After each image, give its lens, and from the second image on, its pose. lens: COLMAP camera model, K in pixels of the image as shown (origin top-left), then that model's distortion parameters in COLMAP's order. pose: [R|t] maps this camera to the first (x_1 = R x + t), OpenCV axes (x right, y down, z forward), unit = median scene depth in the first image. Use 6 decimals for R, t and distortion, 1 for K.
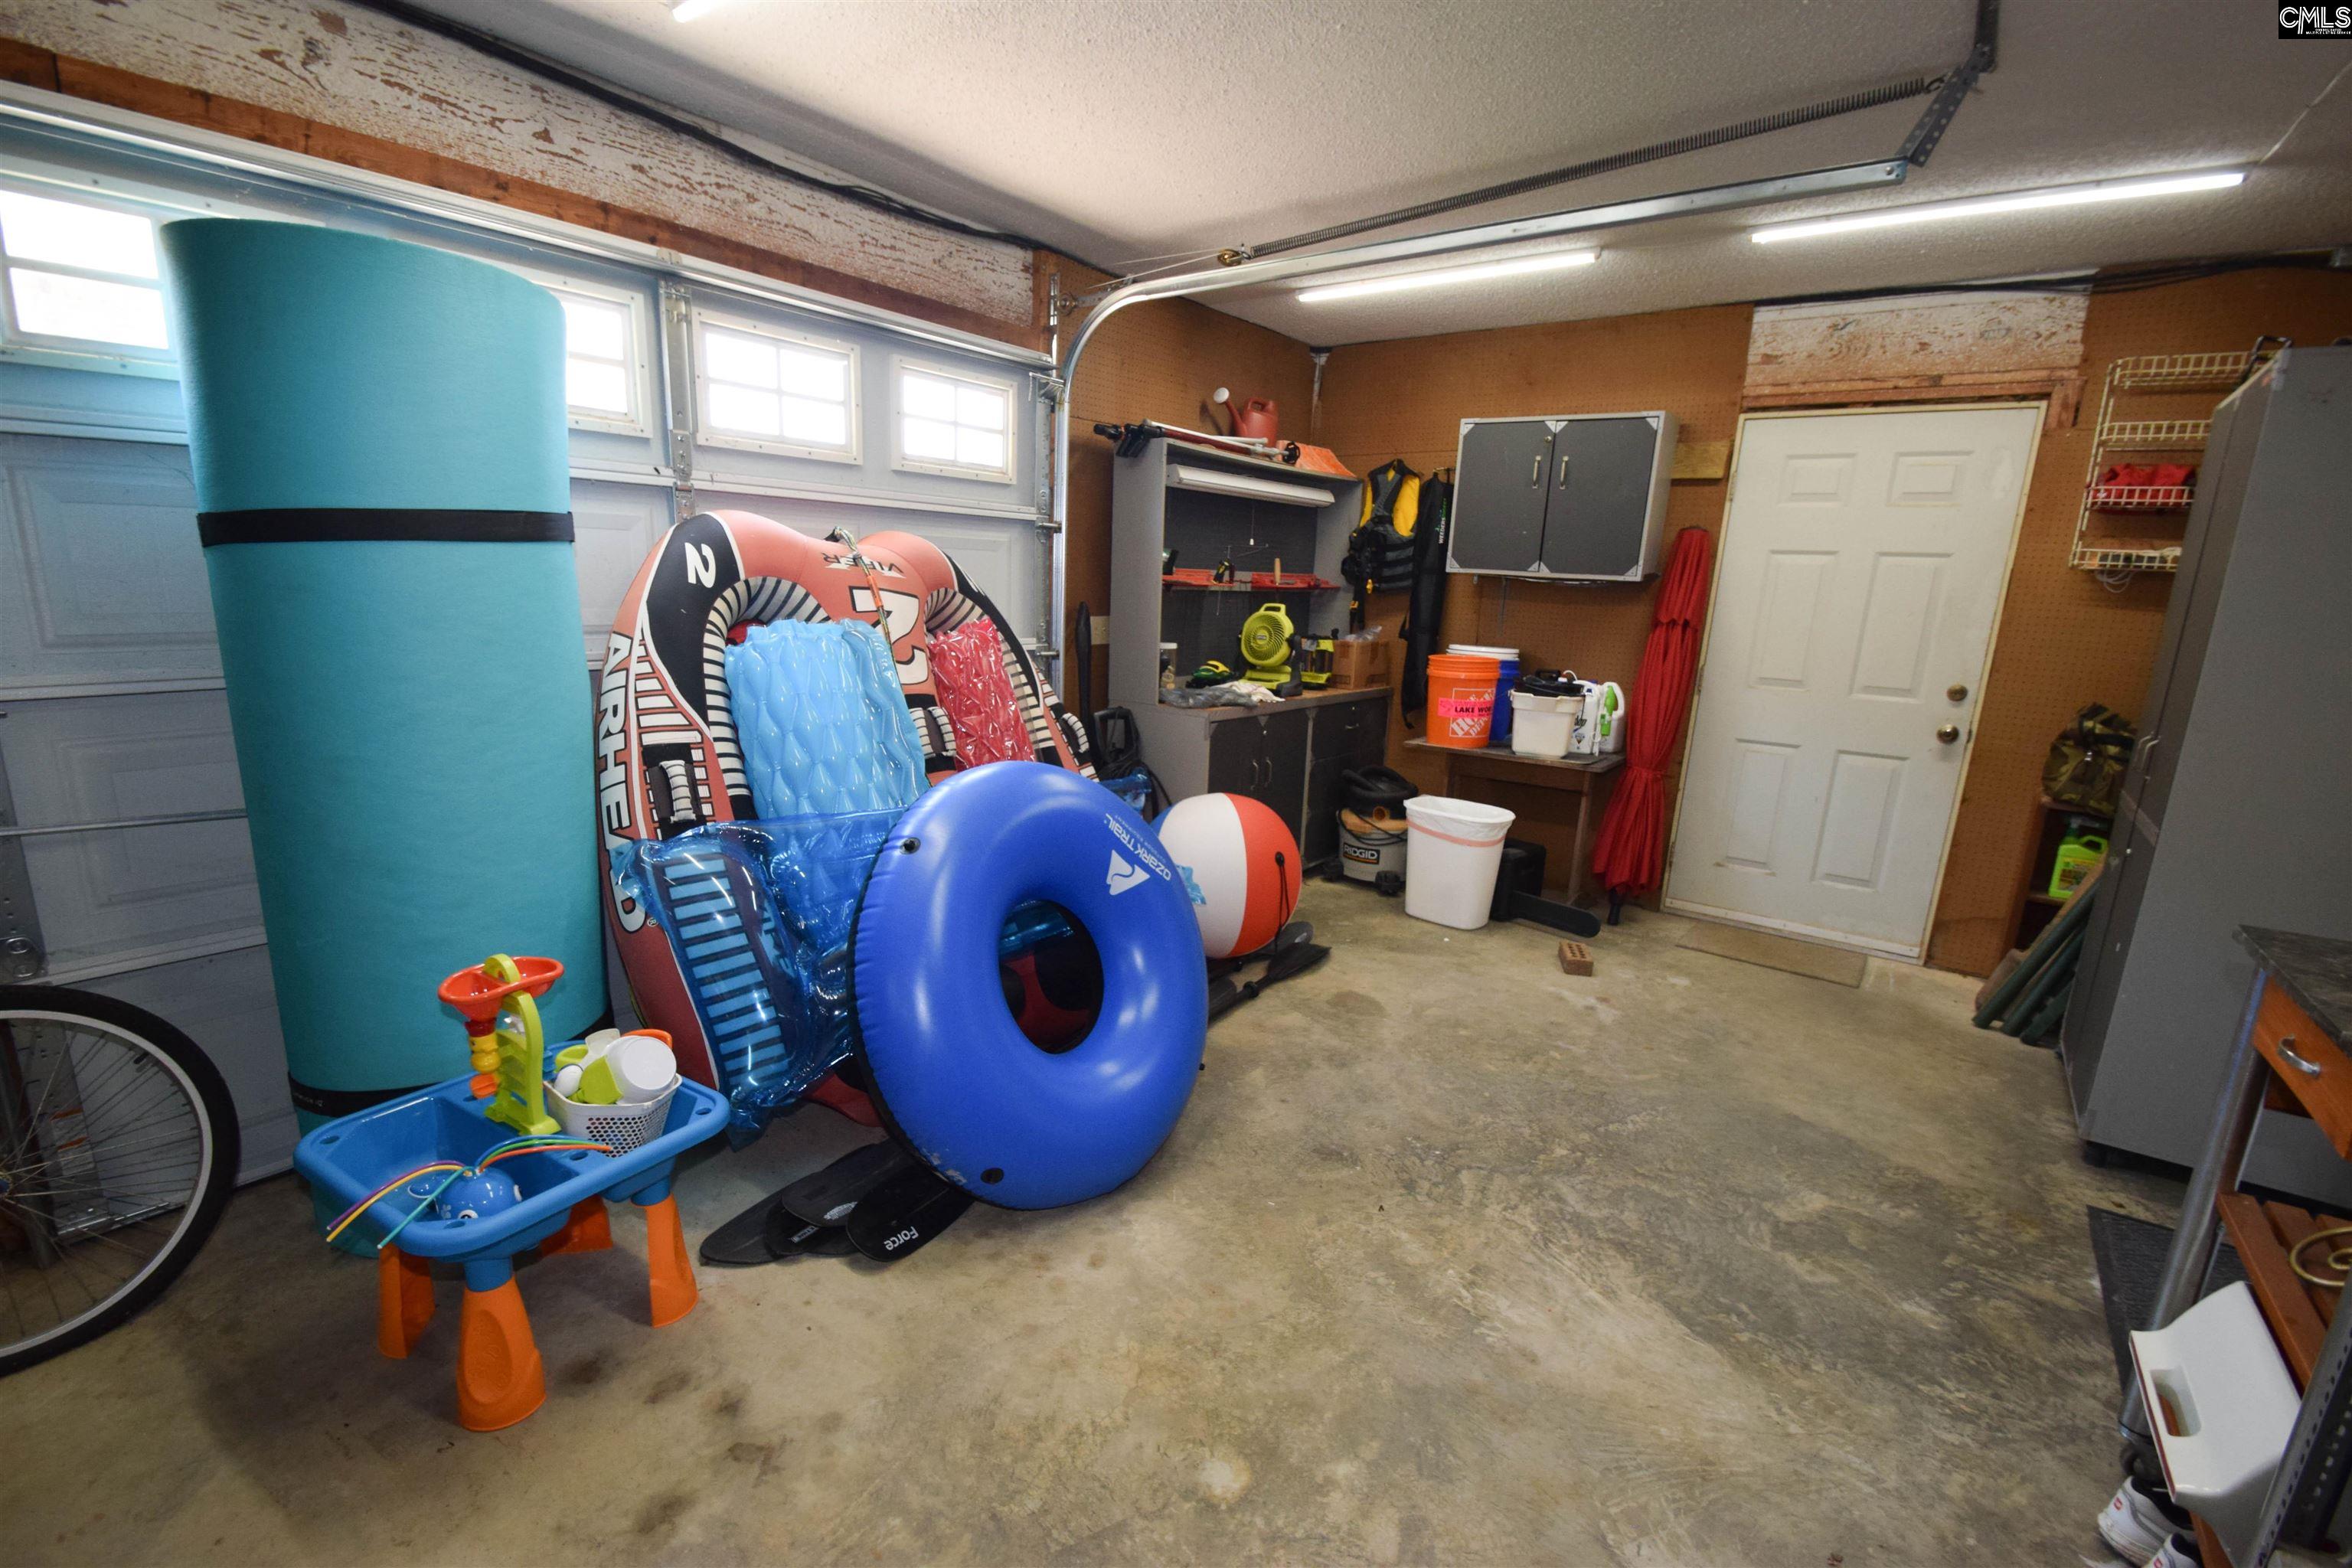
lens RADIAL K [[1044.6, 0, 1166.9], [0, 1044.6, 788.4], [0, 0, 1]] dist [0.000085, -0.007356]
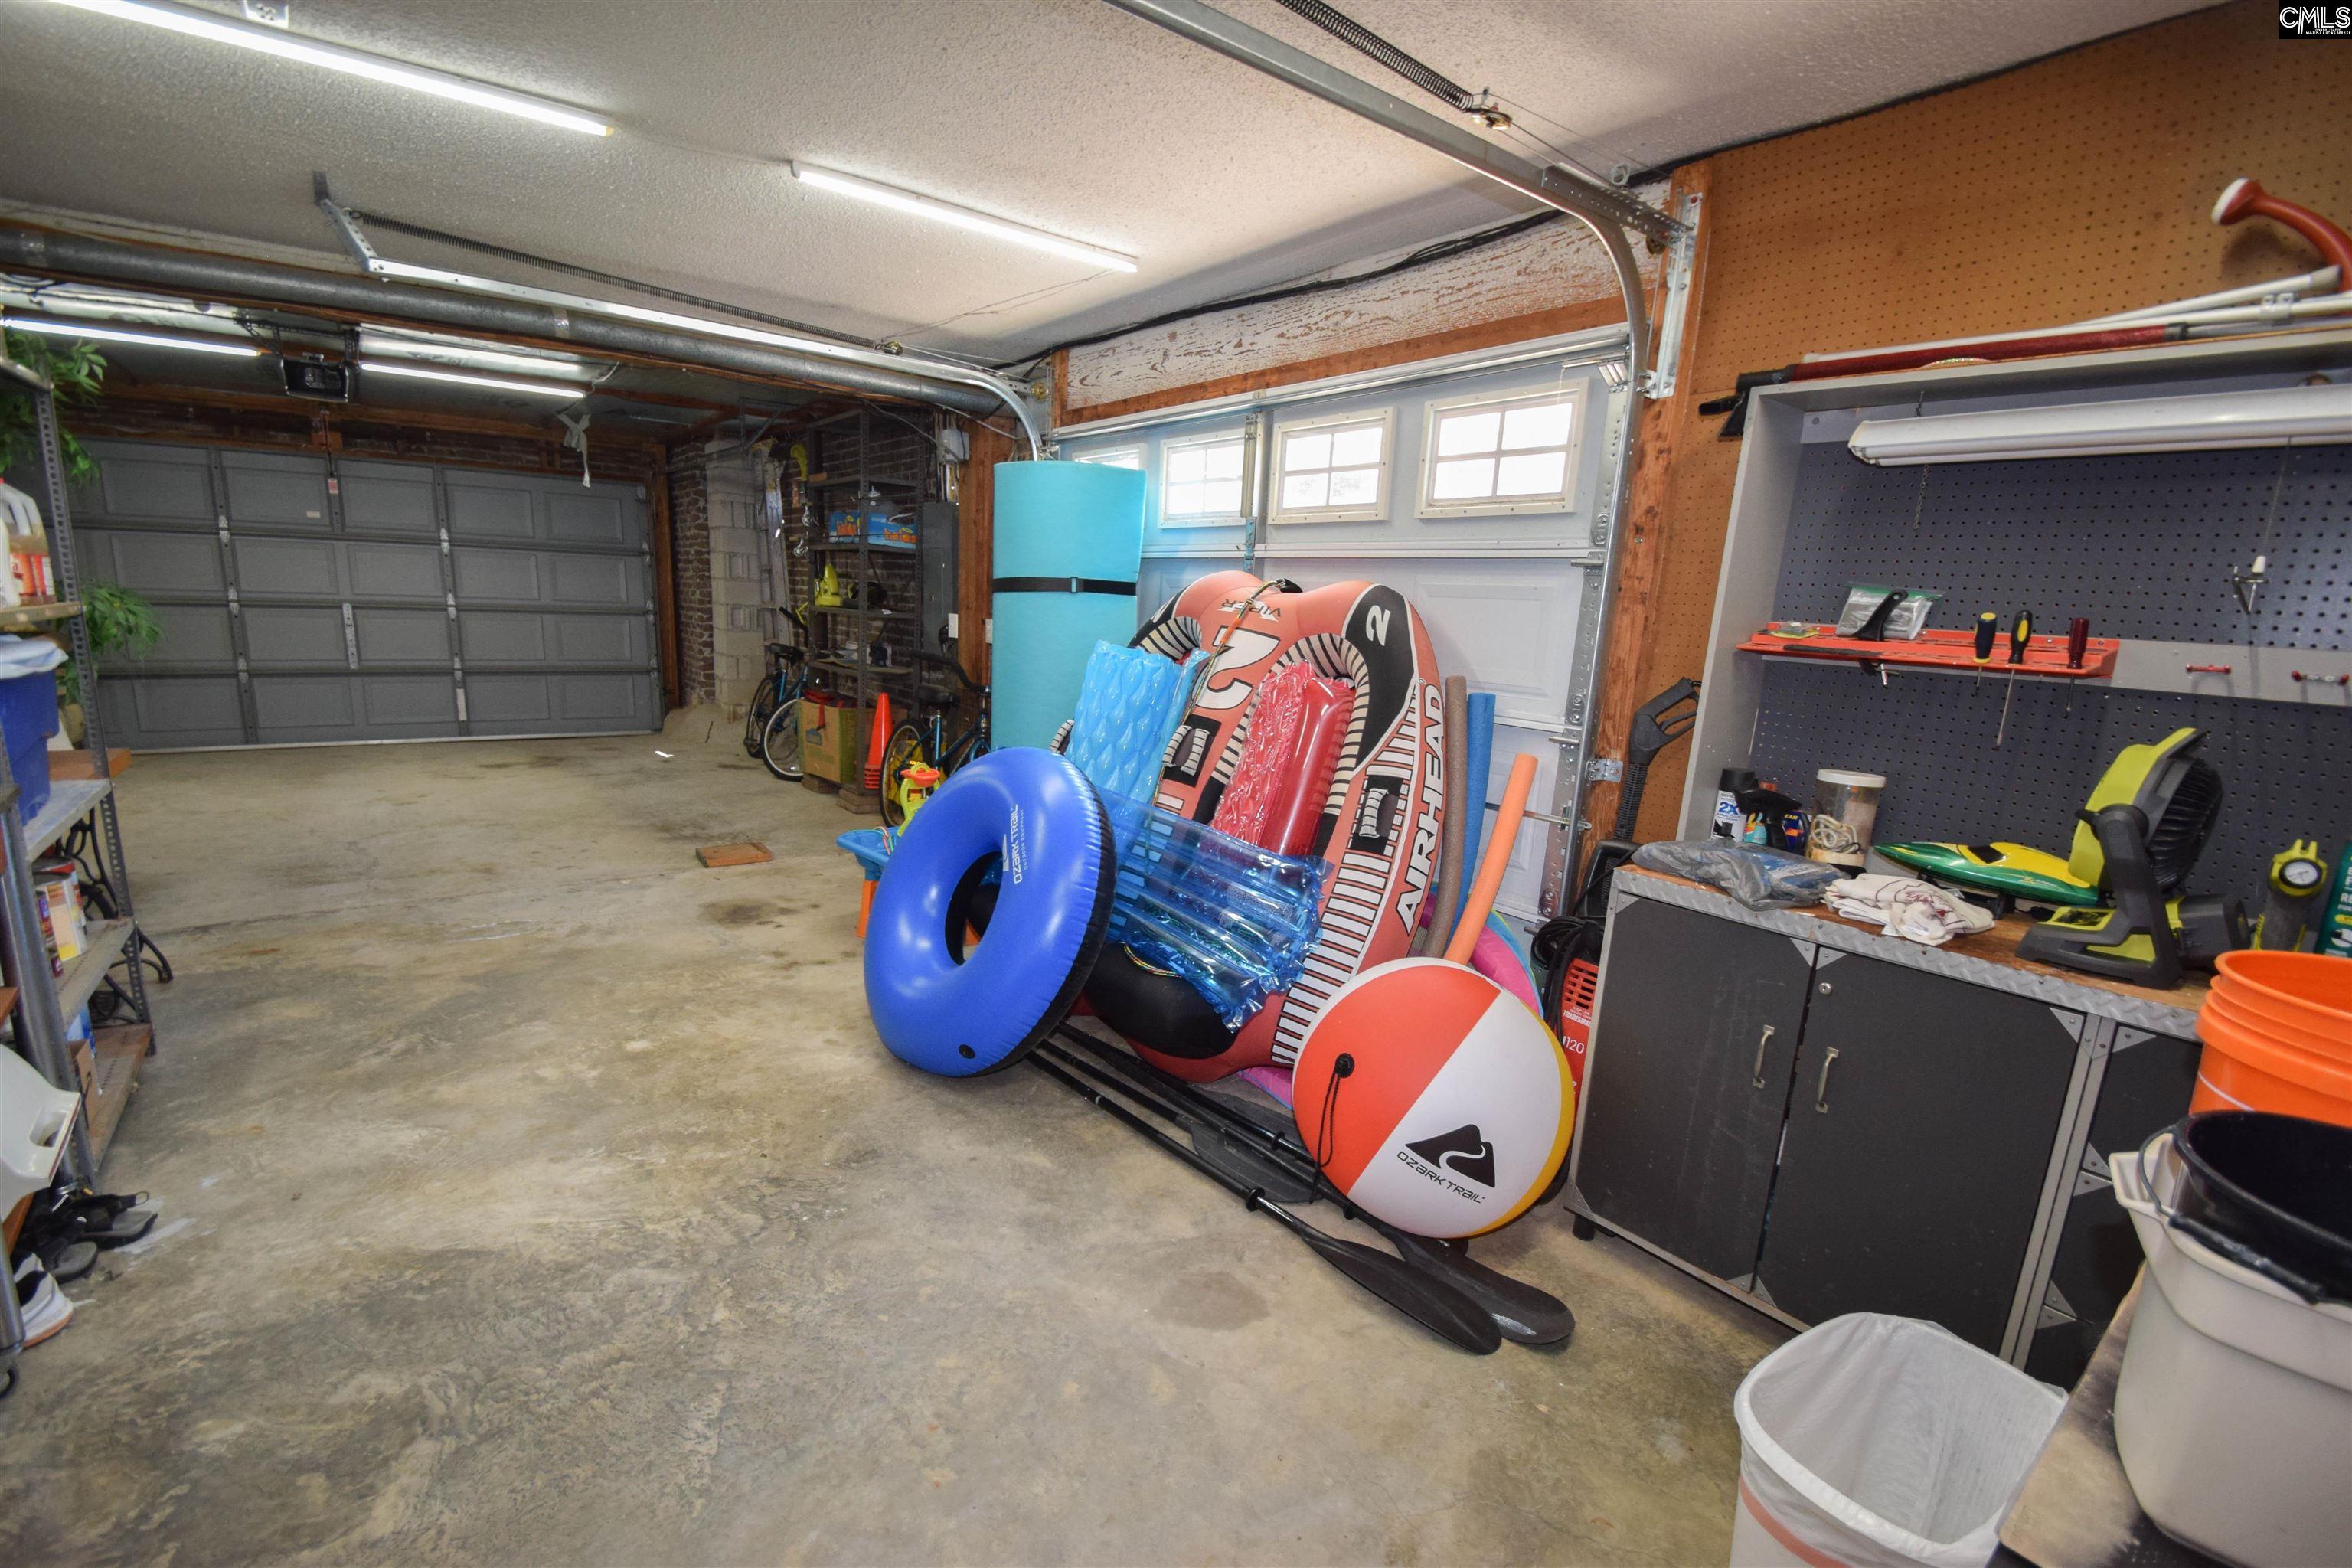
lens RADIAL K [[1044.6, 0, 1171.3], [0, 1044.6, 785.5], [0, 0, 1]] dist [0.000085, -0.007356]
pose [[-0.265173, 0.126851, -0.955820, 0.896496], [-0.240985, 0.951128, 0.193084, -0.235754], [0.933600, 0.281539, -0.221644, 1.255744]]
